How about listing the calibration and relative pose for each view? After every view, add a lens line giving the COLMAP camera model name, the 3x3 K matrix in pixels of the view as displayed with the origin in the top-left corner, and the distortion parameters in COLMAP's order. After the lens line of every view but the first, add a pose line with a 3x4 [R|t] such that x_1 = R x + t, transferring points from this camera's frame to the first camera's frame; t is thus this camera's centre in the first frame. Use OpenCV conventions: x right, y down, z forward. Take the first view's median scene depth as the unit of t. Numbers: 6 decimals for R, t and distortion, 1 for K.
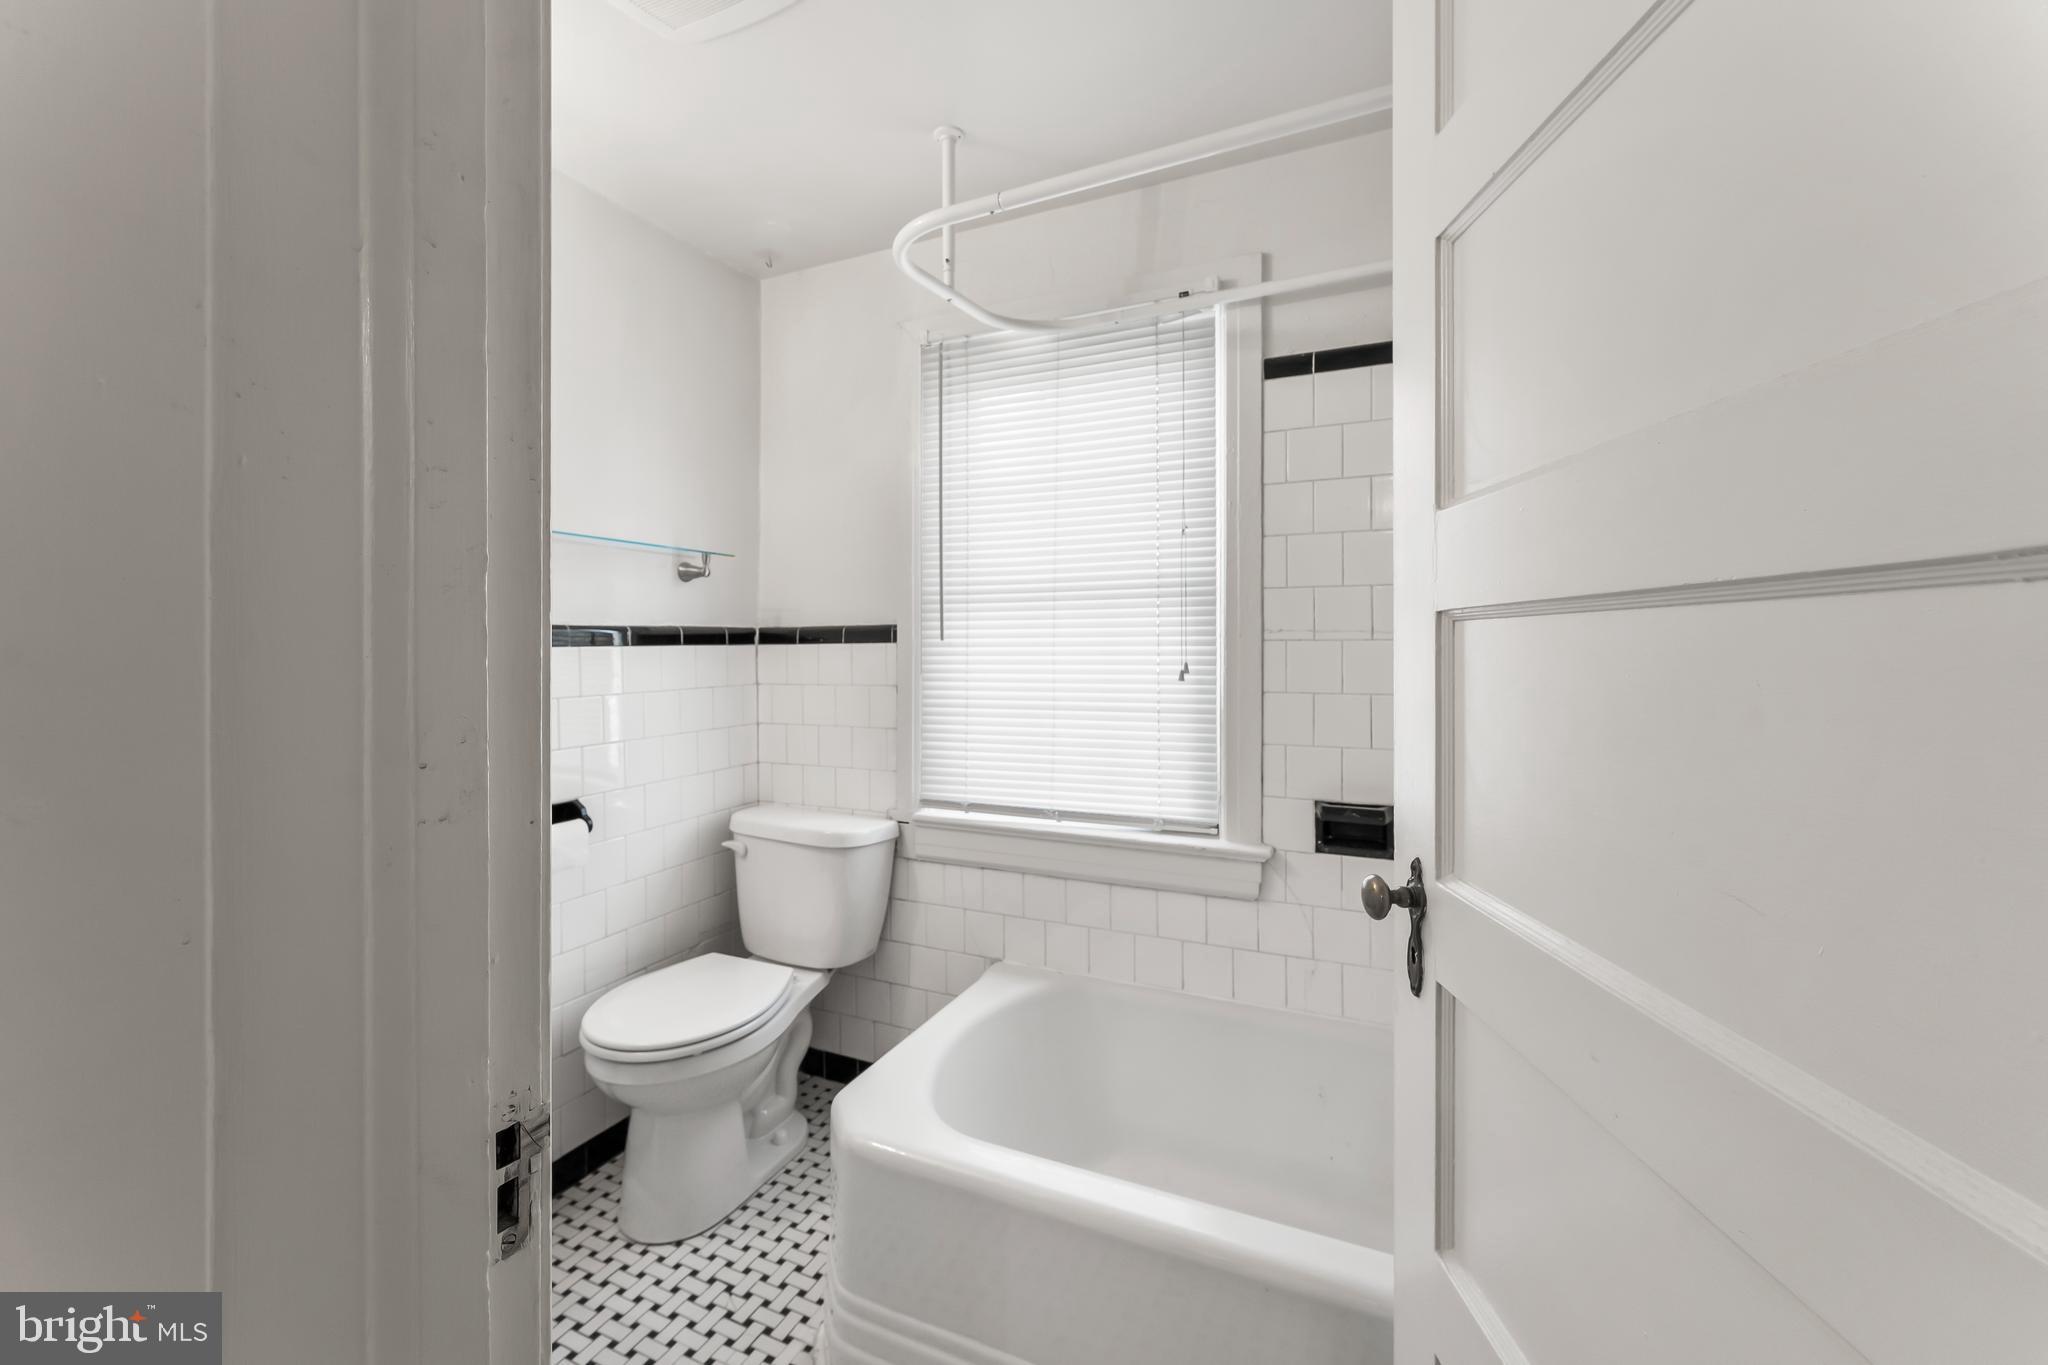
lens RADIAL K [[840.3, 0, 1026.5], [0, 840.3, 646.4], [0, 0, 1]] dist [-0.000642, -0.000024]
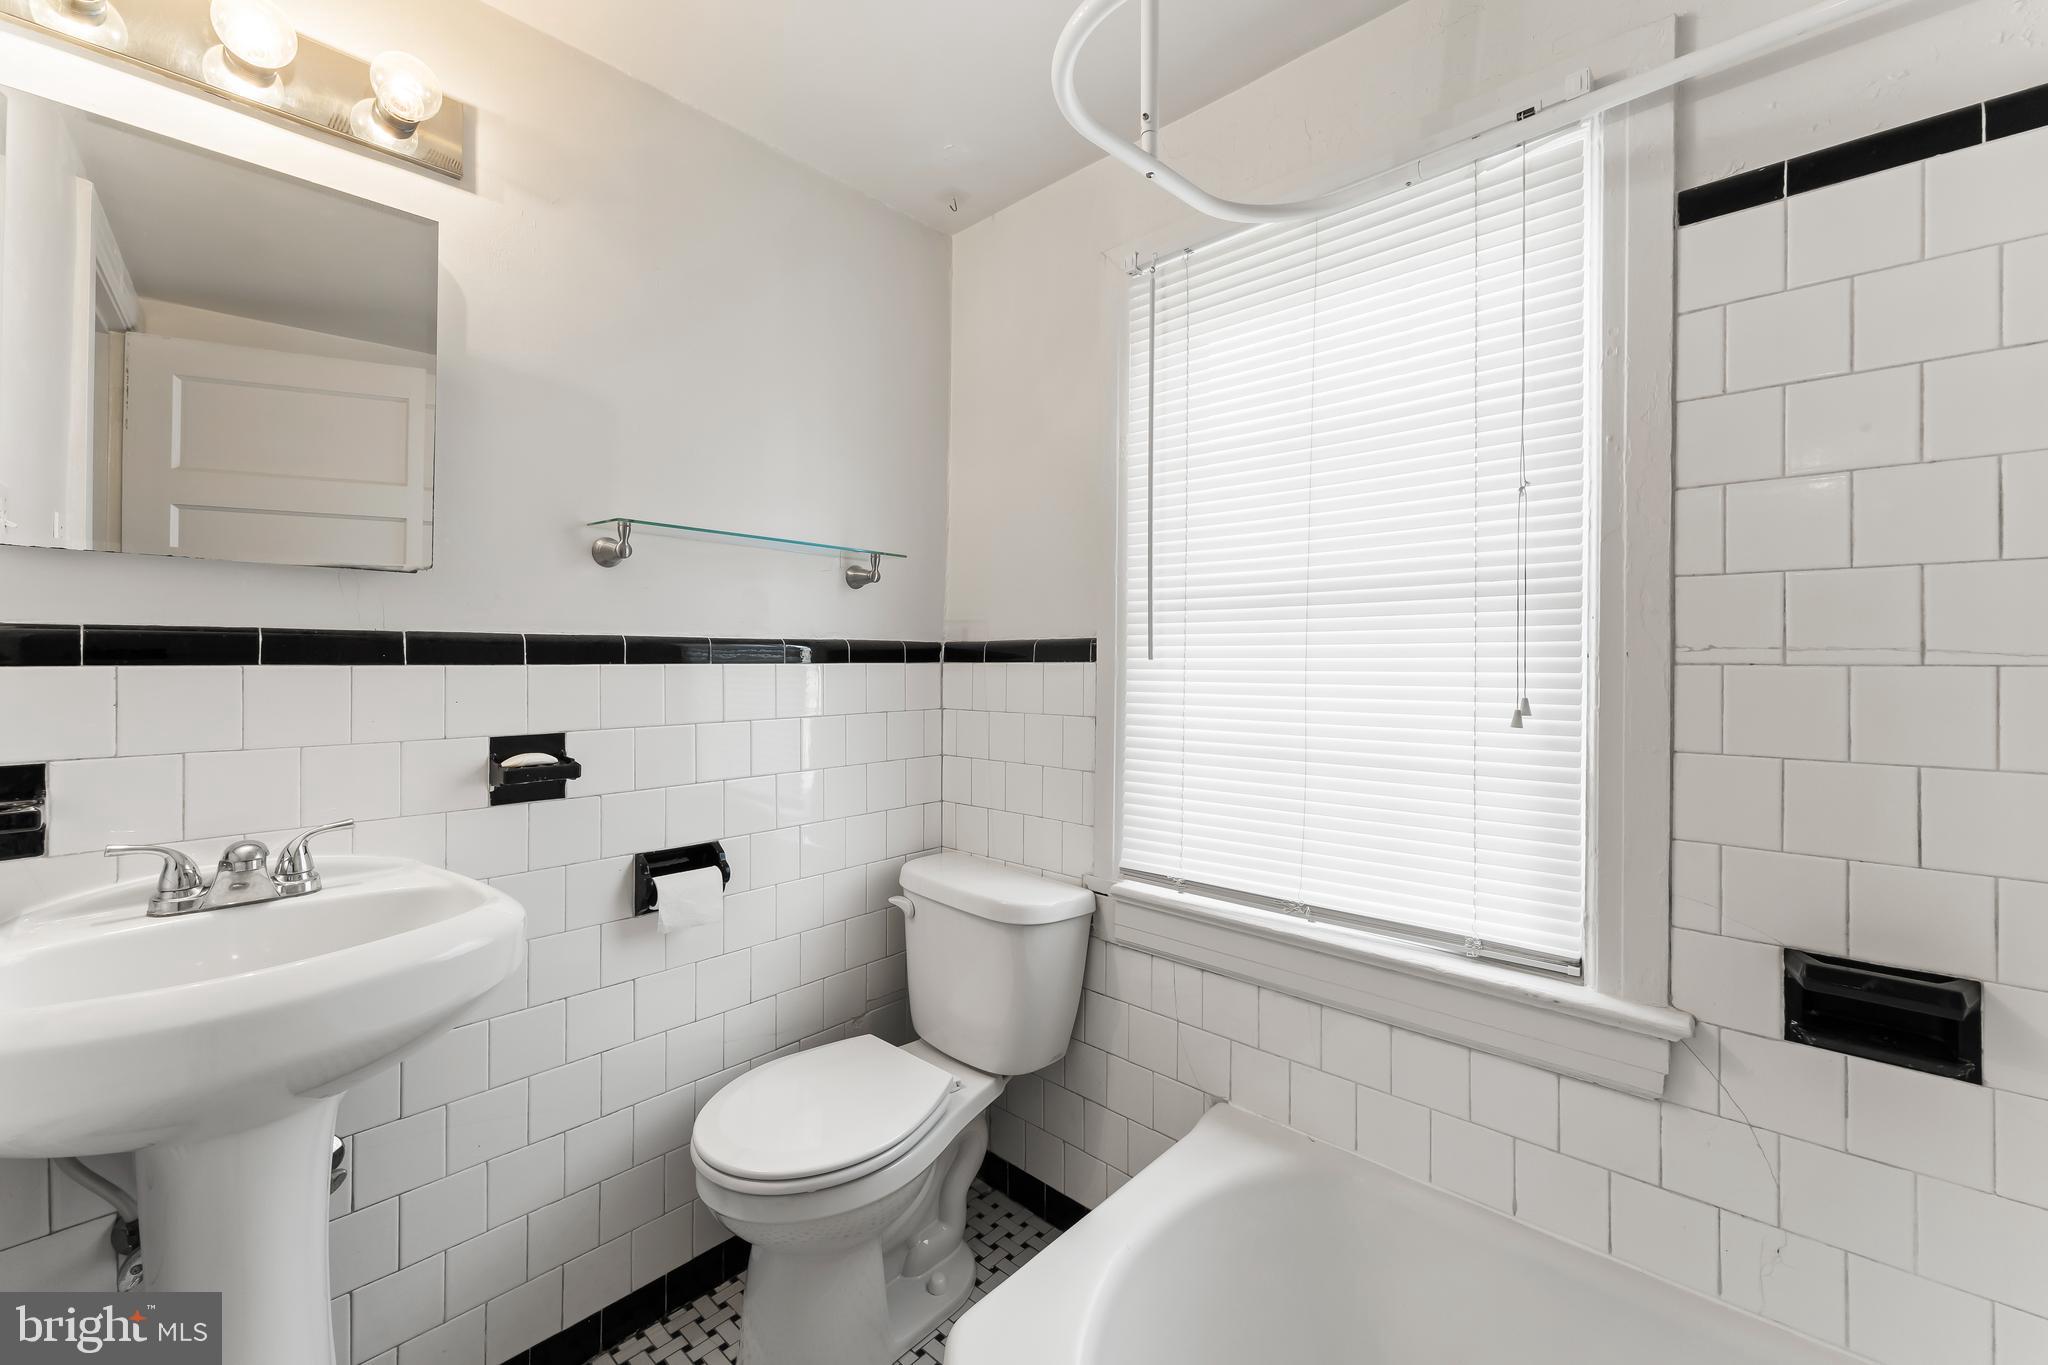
lens RADIAL K [[833.8, 0, 1027.9], [0, 833.8, 659.8], [0, 0, 1]] dist [-0.001116, -0.000103]
pose [[0.952642, 0.008139, -0.303984, 0.022372], [-0.009508, 0.999950, -0.003024, -0.003622], [0.303944, 0.005771, 0.952672, 0.263913]]
